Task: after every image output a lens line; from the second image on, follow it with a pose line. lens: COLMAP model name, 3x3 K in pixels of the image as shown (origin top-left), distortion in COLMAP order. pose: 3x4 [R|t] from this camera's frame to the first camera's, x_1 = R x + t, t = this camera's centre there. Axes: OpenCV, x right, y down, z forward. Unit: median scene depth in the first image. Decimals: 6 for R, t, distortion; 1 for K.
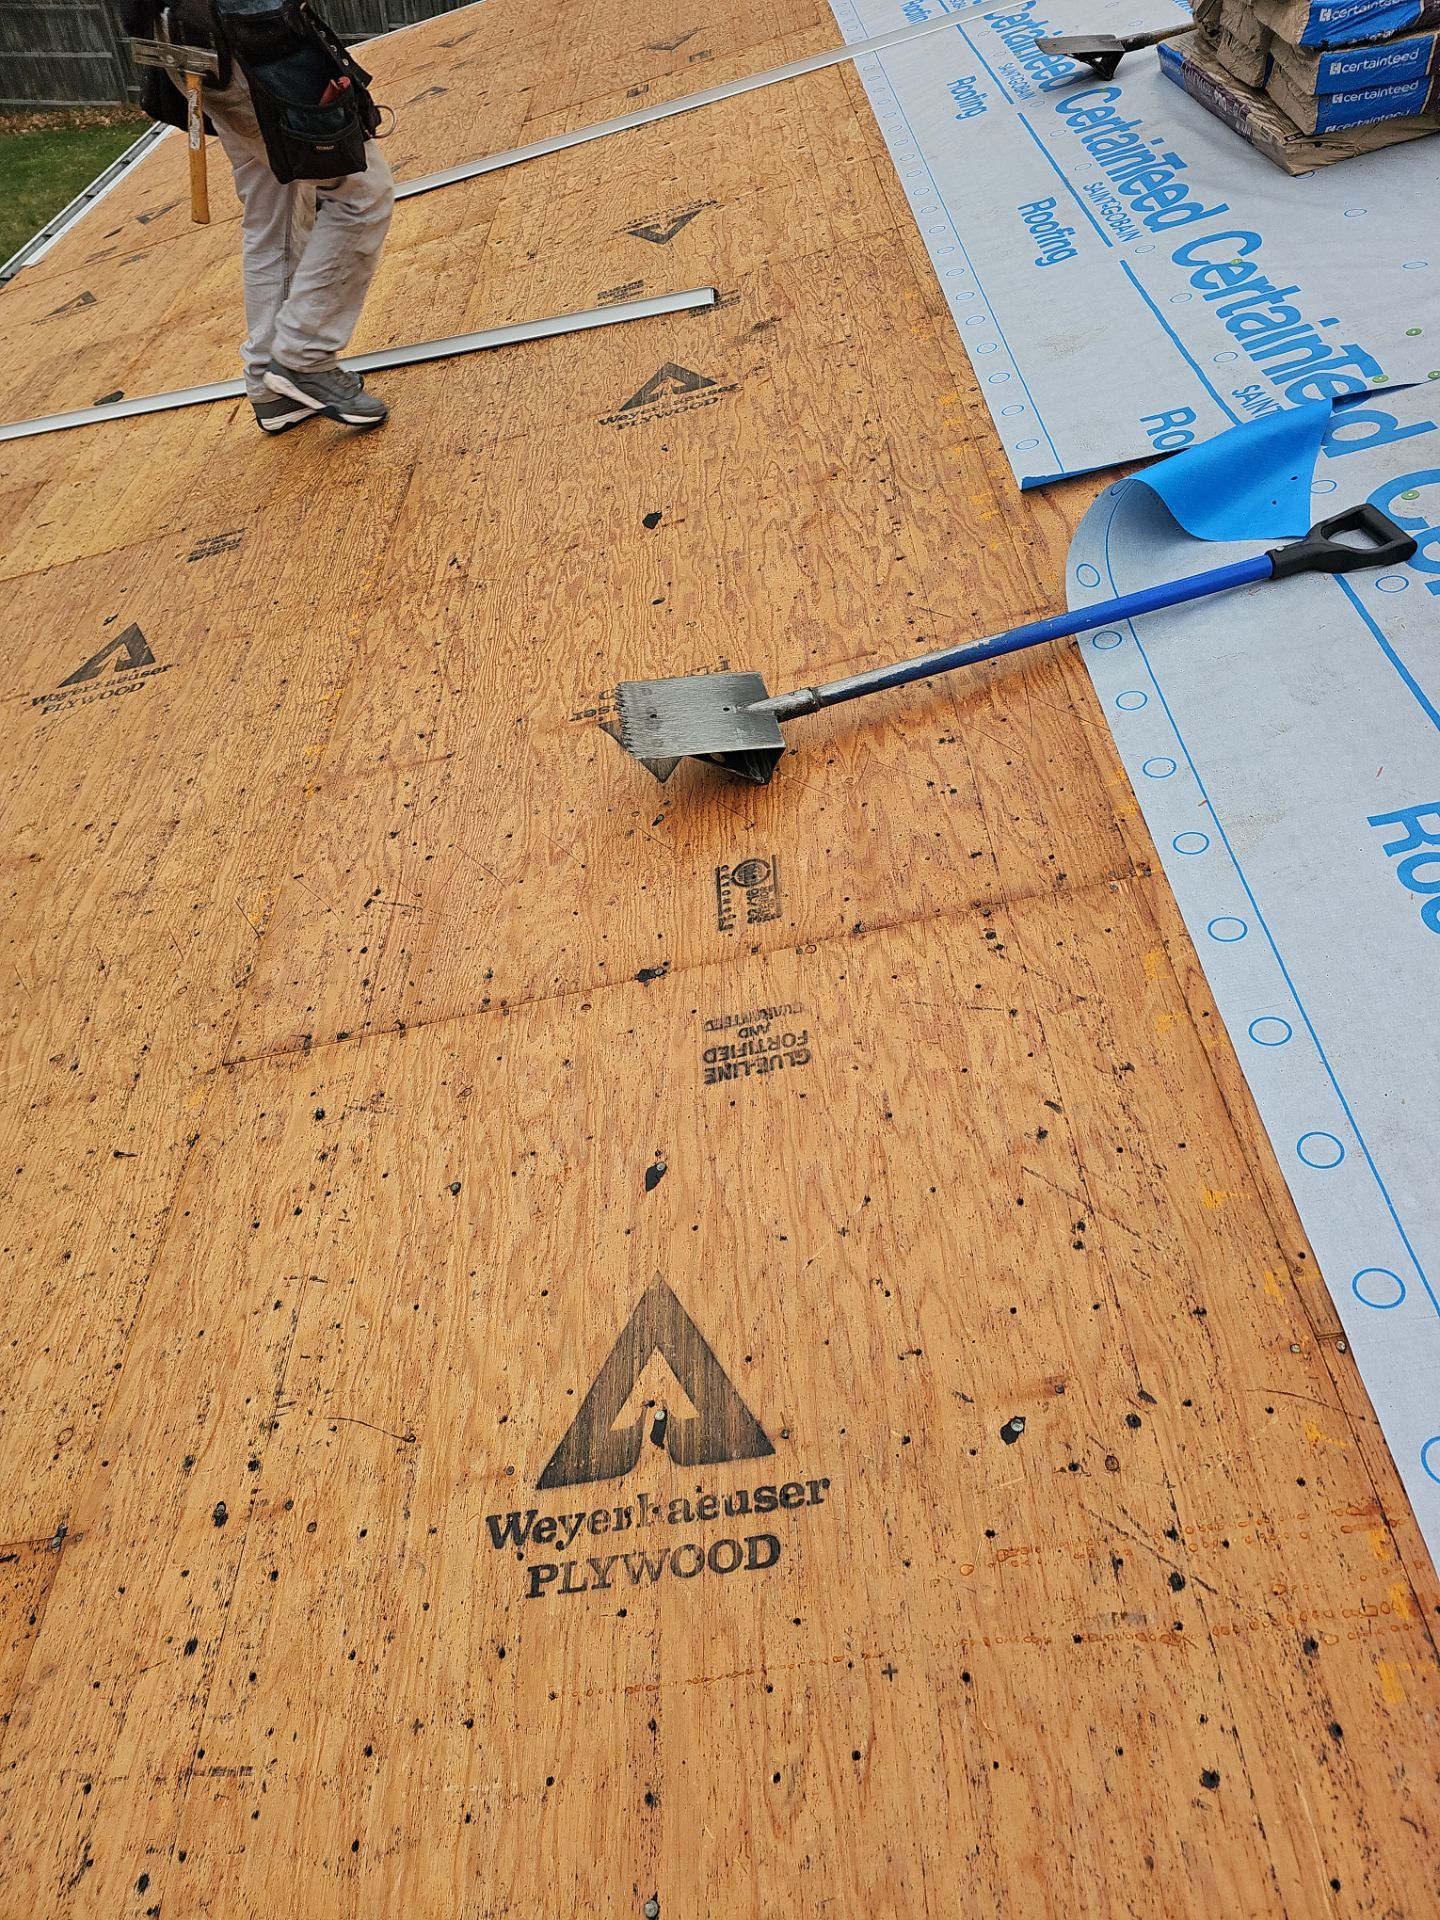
lens RADIAL K [[1288.1, 0, 720.0], [0, 1288.1, 960.0], [0, 0, 1]] dist [0.066846, -0.074488]
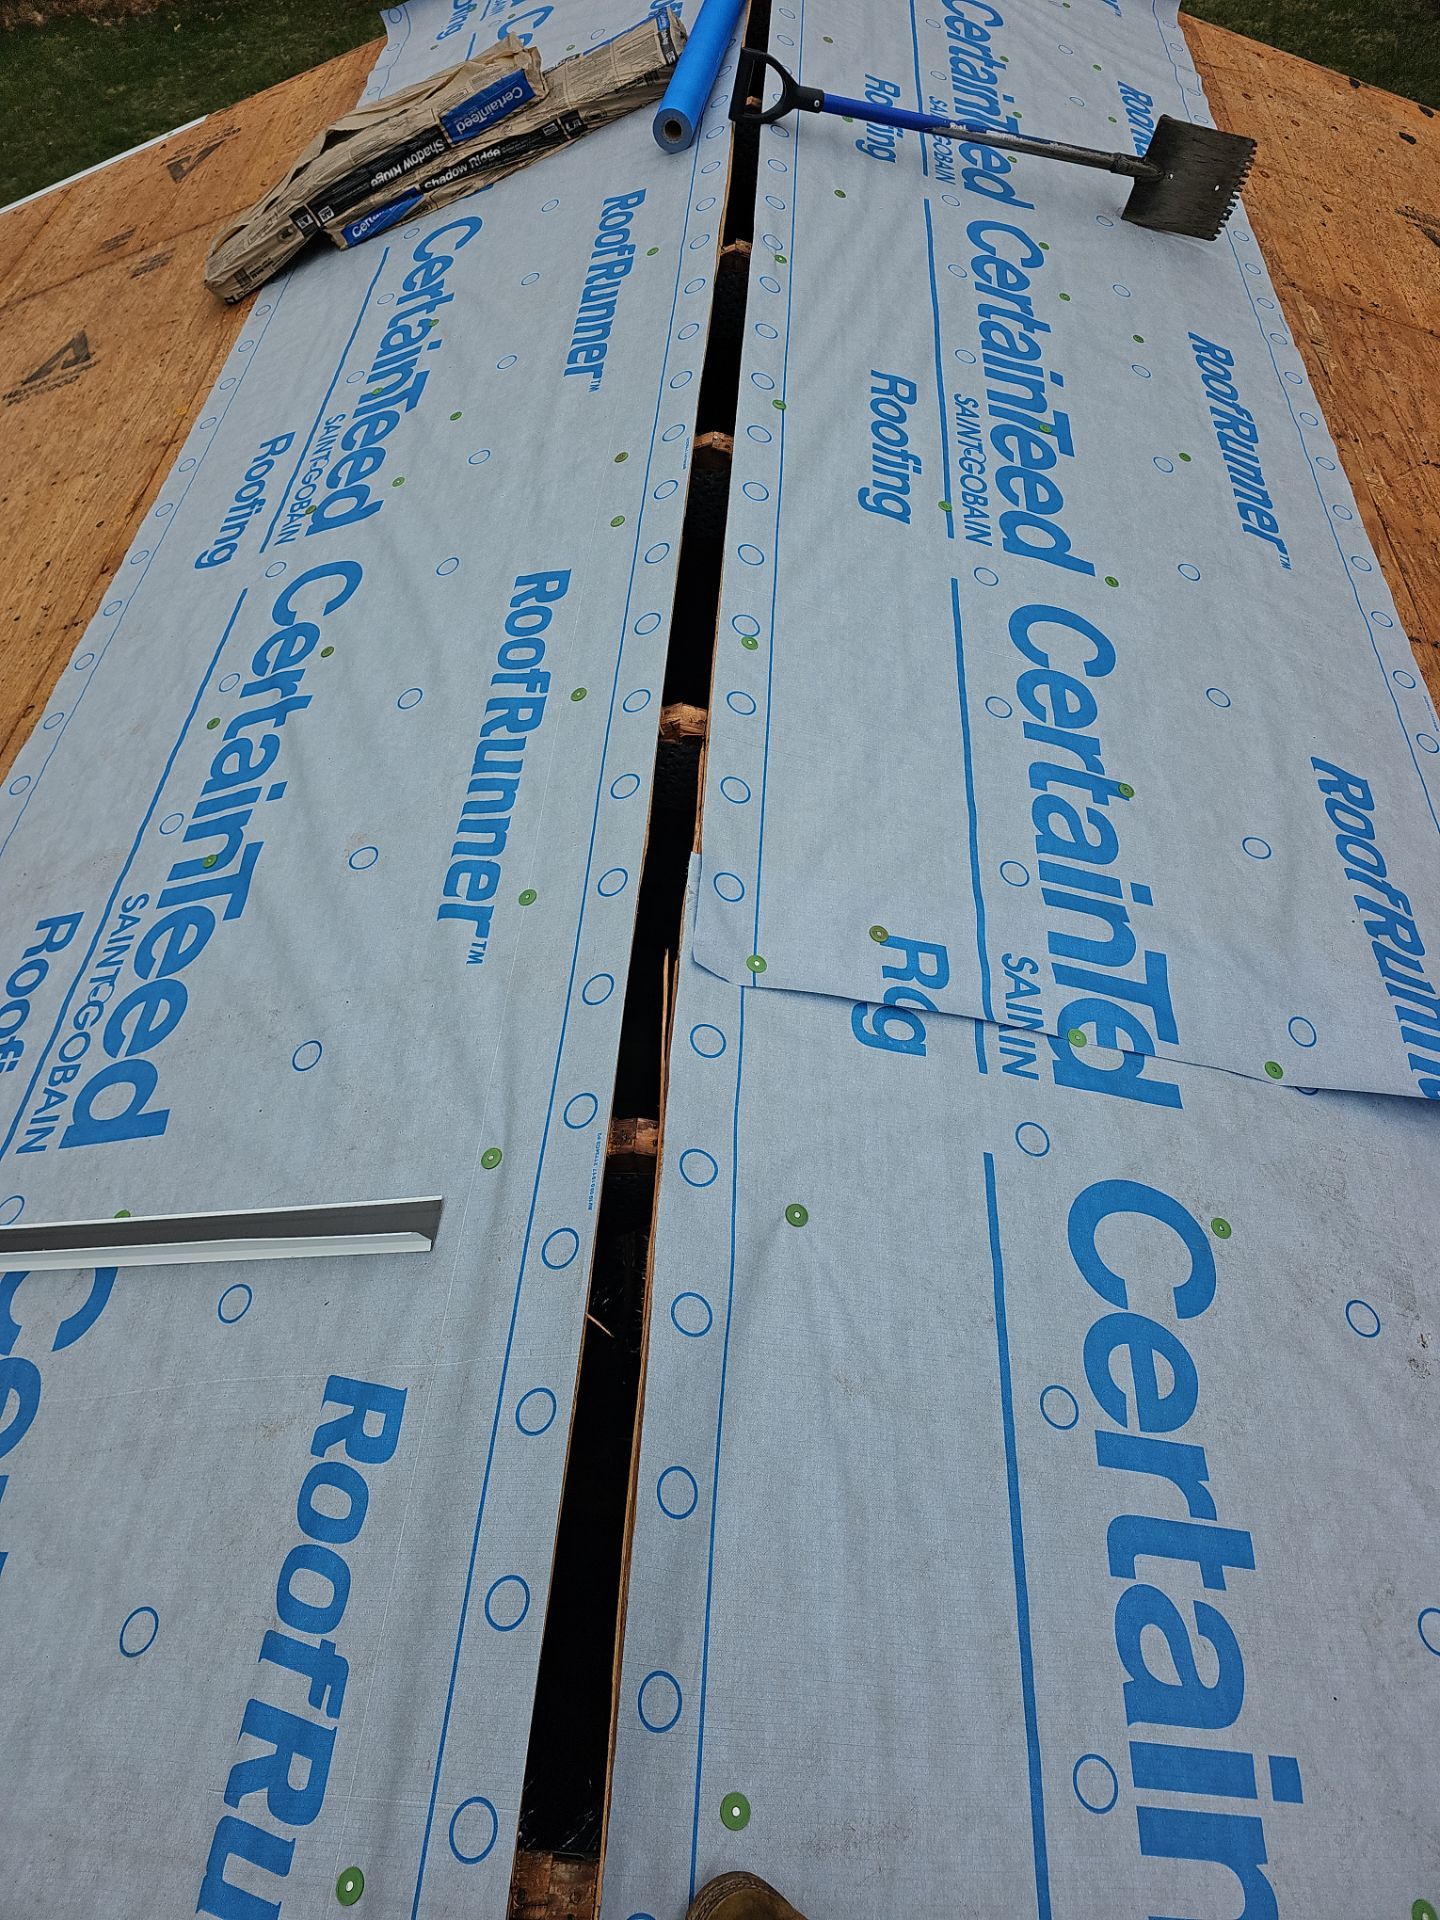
lens RADIAL K [[1288.1, 0, 720.0], [0, 1288.1, 960.0], [0, 0, 1]] dist [0.066846, -0.074488]
pose [[0.842241, 0.362740, 0.398811, -0.003720], [-0.425433, 0.901586, 0.078422, -0.100751], [-0.331116, -0.235717, 0.913674, 0.098293]]
